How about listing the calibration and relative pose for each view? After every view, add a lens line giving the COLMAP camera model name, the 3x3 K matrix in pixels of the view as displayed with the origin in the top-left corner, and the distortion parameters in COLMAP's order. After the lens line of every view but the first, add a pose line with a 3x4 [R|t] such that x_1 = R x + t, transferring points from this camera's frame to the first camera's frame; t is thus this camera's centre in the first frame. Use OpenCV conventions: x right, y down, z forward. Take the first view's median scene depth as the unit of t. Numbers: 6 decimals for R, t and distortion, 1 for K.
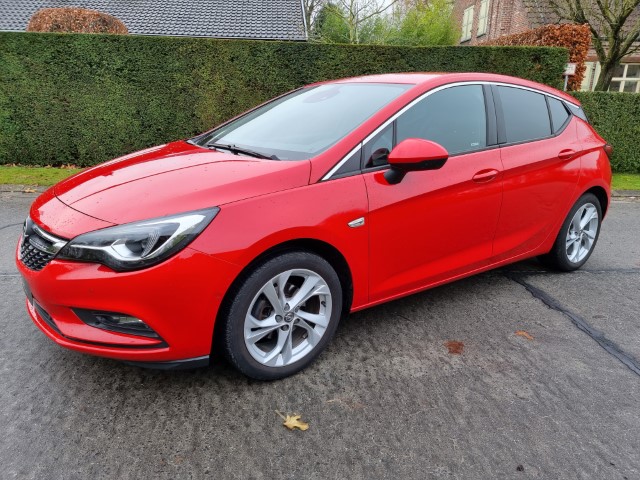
lens RADIAL K [[416.6, 0, 318.4], [0, 416.6, 245.3], [0, 0, 1]] dist [0.069511, -0.058683]
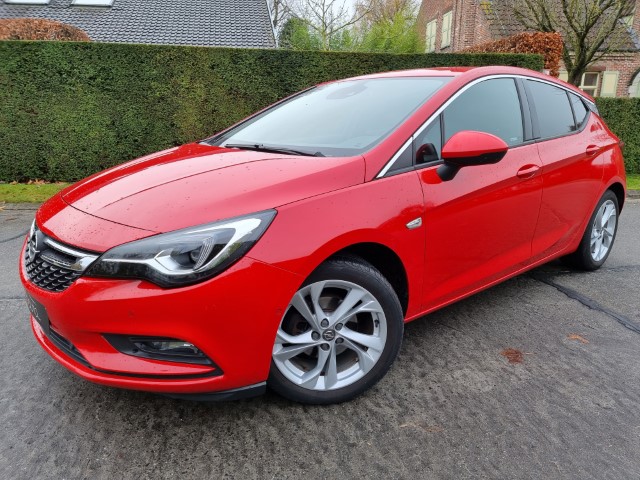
lens RADIAL K [[416.6, 0, 318.4], [0, 416.6, 245.3], [0, 0, 1]] dist [0.069511, -0.058683]
pose [[0.996684, -0.036715, 0.072609, -0.165762], [0.038685, 0.998915, -0.025917, 0.007565], [-0.071579, 0.028640, 0.997024, 0.101151]]
